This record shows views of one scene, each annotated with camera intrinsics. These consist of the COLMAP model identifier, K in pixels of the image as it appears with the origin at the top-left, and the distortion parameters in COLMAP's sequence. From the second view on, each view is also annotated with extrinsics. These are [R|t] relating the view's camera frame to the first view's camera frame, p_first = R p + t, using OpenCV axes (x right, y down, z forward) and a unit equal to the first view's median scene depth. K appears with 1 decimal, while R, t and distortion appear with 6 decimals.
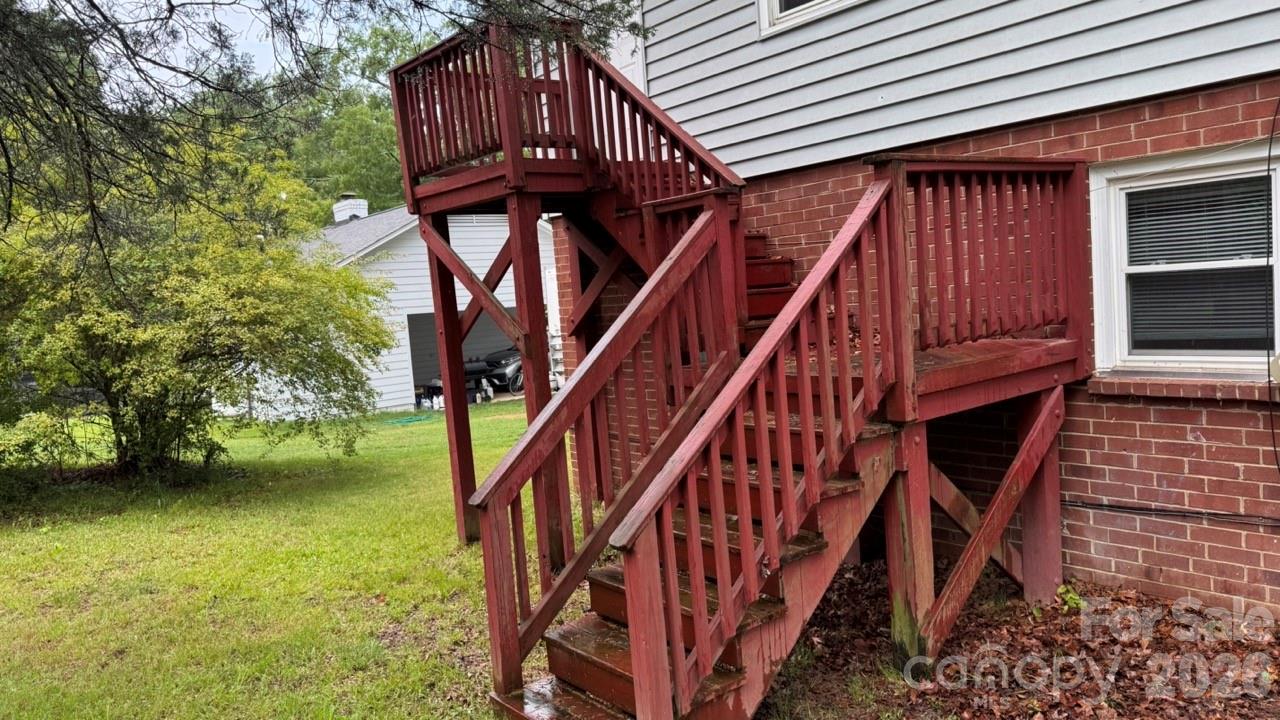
lens RADIAL K [[886.1, 0, 638.8], [0, 886.1, 356.9], [0, 0, 1]] dist [-0.002426, -0.001402]
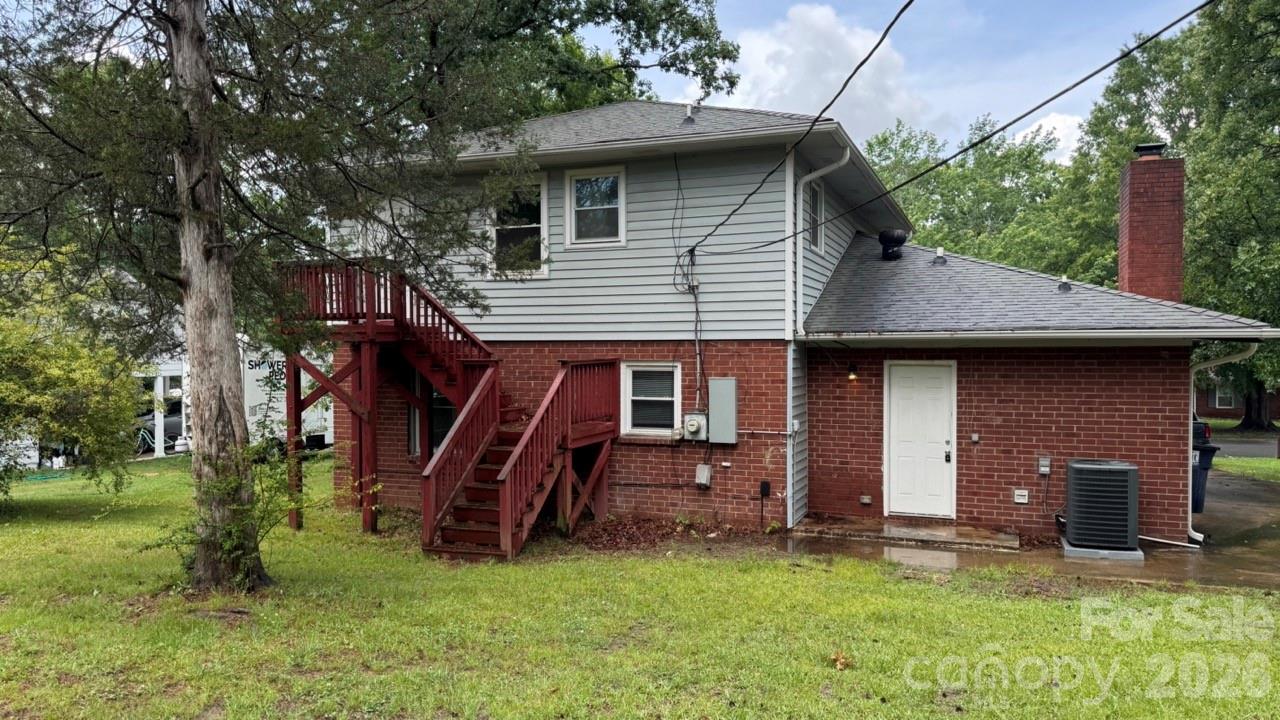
lens RADIAL K [[886.1, 0, 640.8], [0, 886.1, 360.2], [0, 0, 1]] dist [-0.002426, -0.001402]
pose [[0.865190, 0.063083, 0.497460, -0.845199], [-0.023211, 0.996030, -0.085938, 0.022373], [-0.500906, 0.062807, 0.863220, -1.475983]]
